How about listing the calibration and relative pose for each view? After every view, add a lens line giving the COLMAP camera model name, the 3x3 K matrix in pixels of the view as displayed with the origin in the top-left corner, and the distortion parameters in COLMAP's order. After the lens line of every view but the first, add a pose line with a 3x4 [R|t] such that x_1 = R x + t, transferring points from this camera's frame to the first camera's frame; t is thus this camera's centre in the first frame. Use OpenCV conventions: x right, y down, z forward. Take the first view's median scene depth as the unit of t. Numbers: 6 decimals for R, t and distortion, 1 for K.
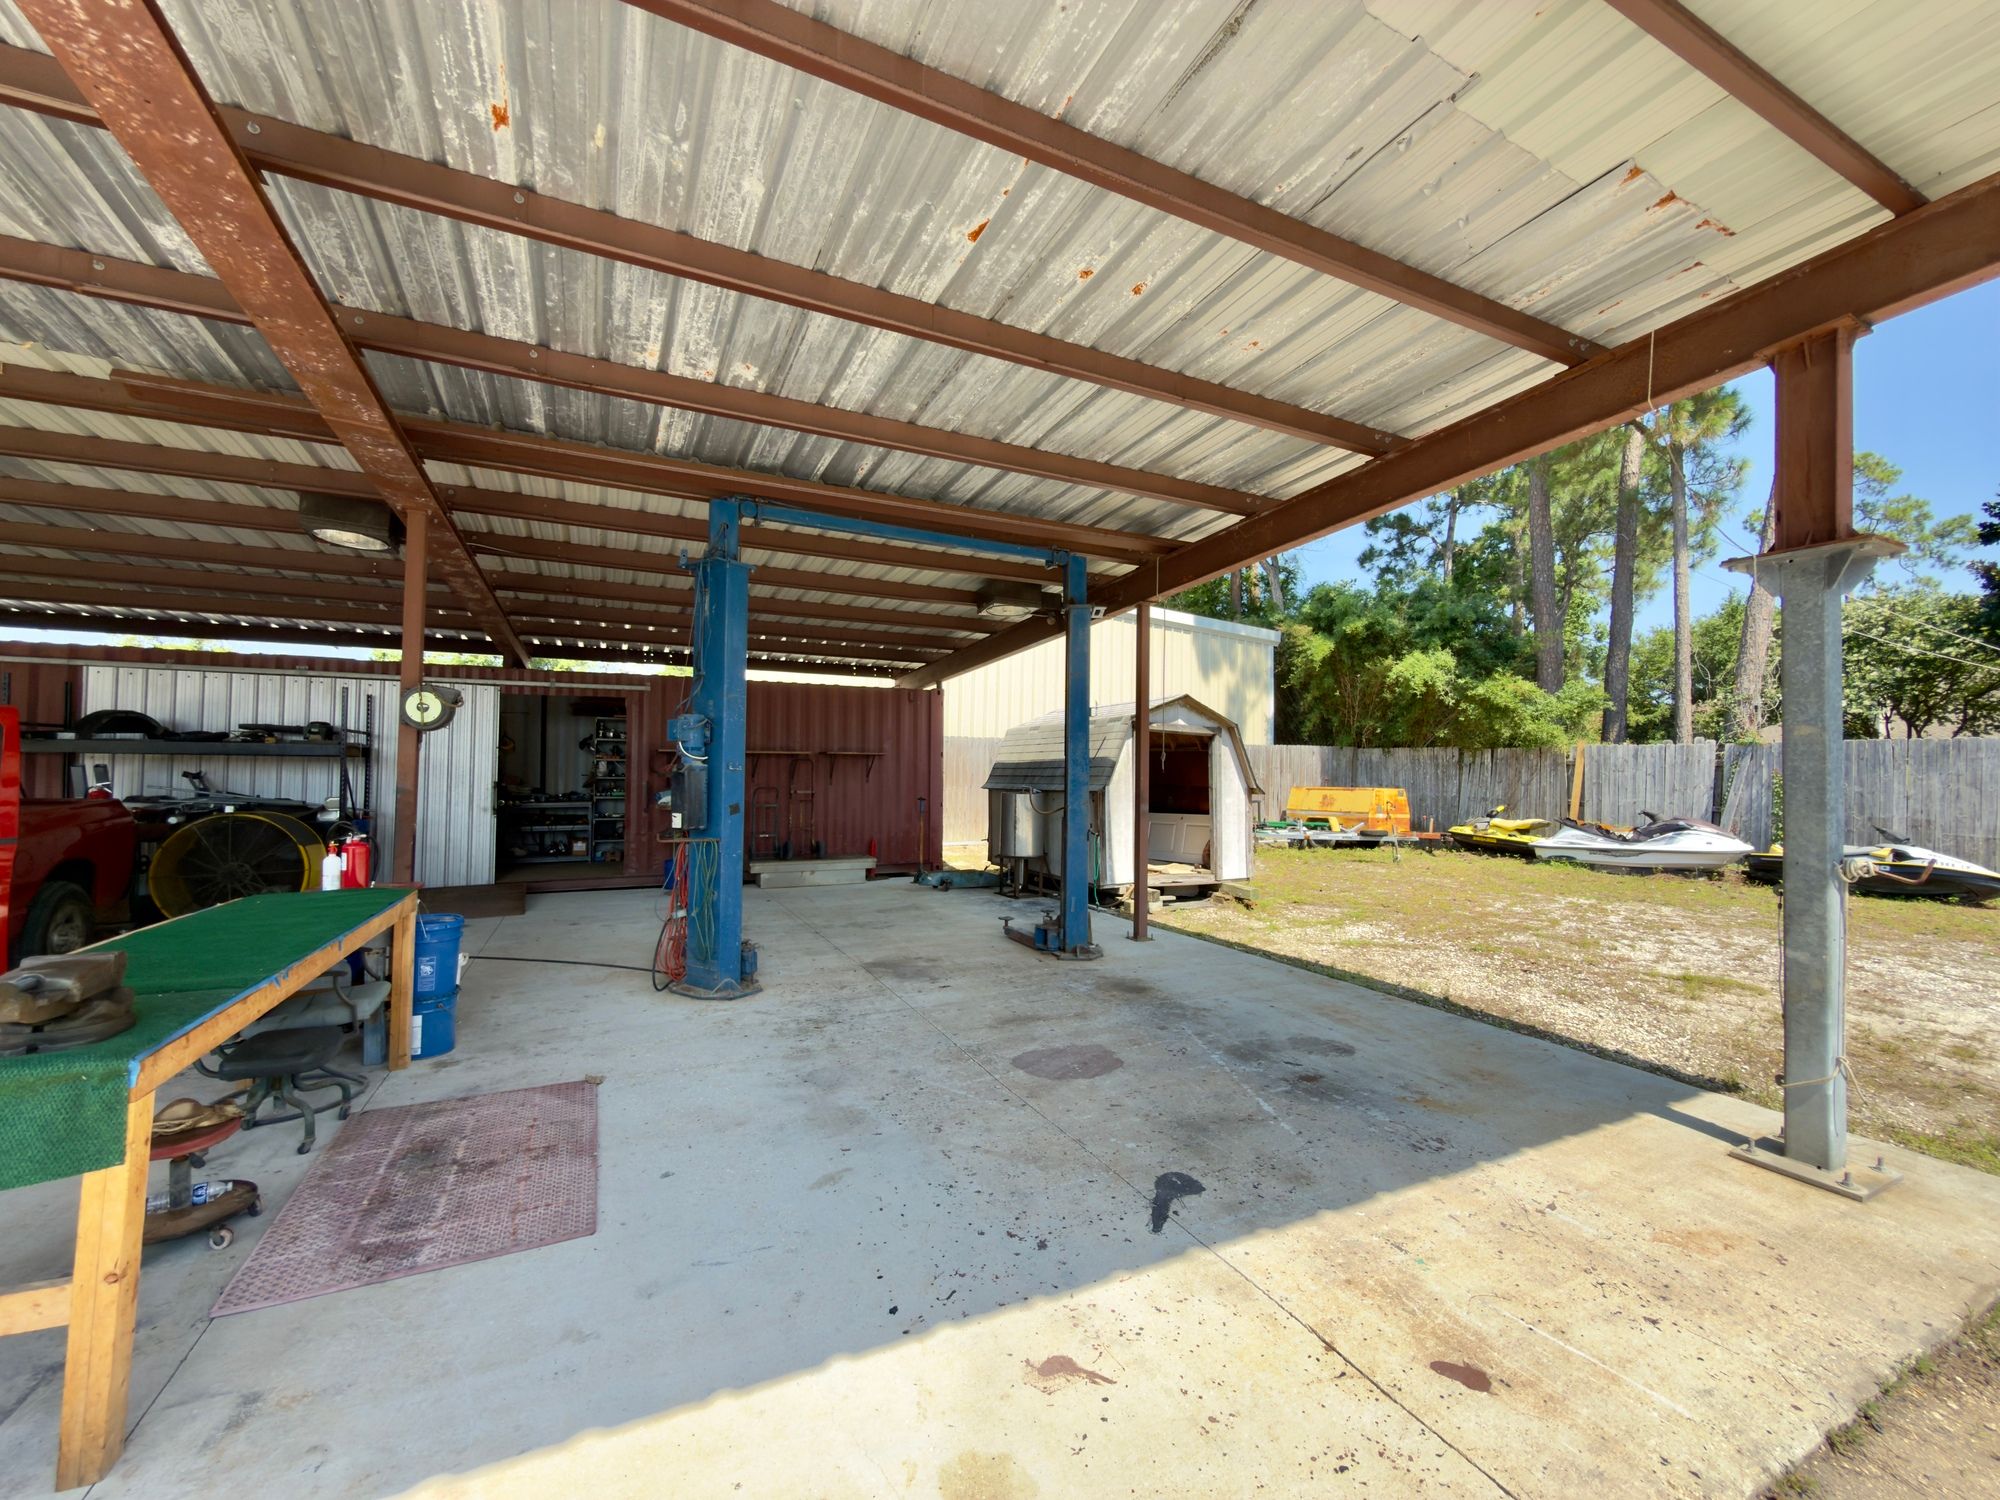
lens RADIAL K [[797.6, 0, 994.6], [0, 797.6, 756.7], [0, 0, 1]] dist [-0.000569, 0.000142]
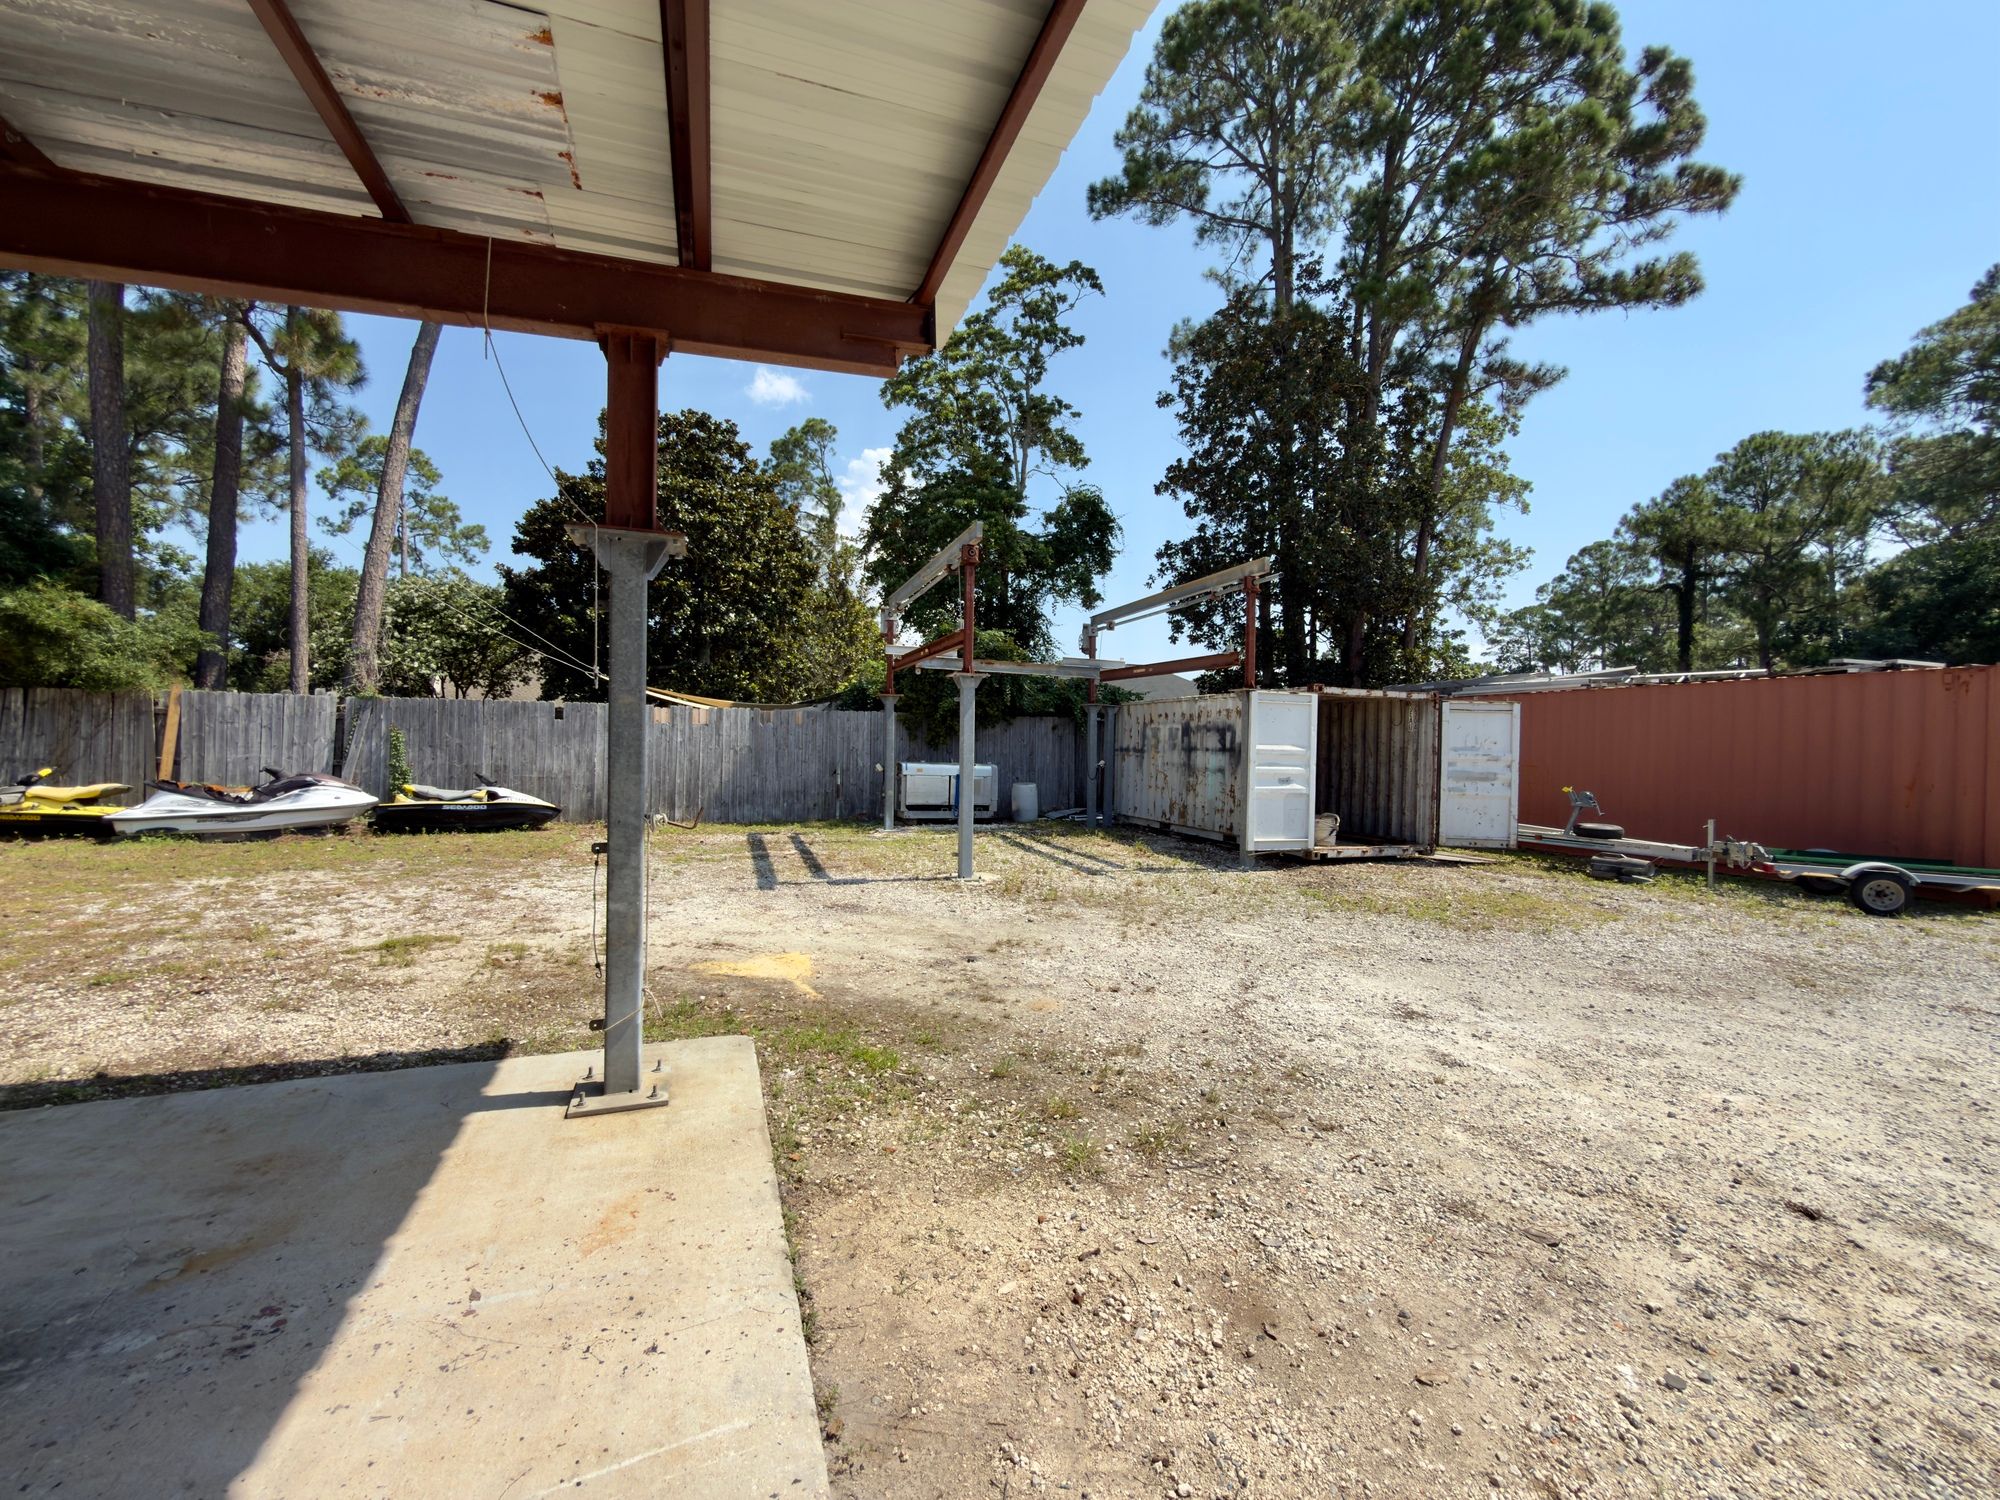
lens RADIAL K [[797.6, 0, 1004.0], [0, 797.6, 750.8], [0, 0, 1]] dist [-0.000569, 0.000142]
pose [[0.089059, -0.023785, 0.995742, -0.005987], [-0.032524, 0.999112, 0.026775, -0.002329], [-0.995495, -0.034770, 0.088206, 0.113885]]
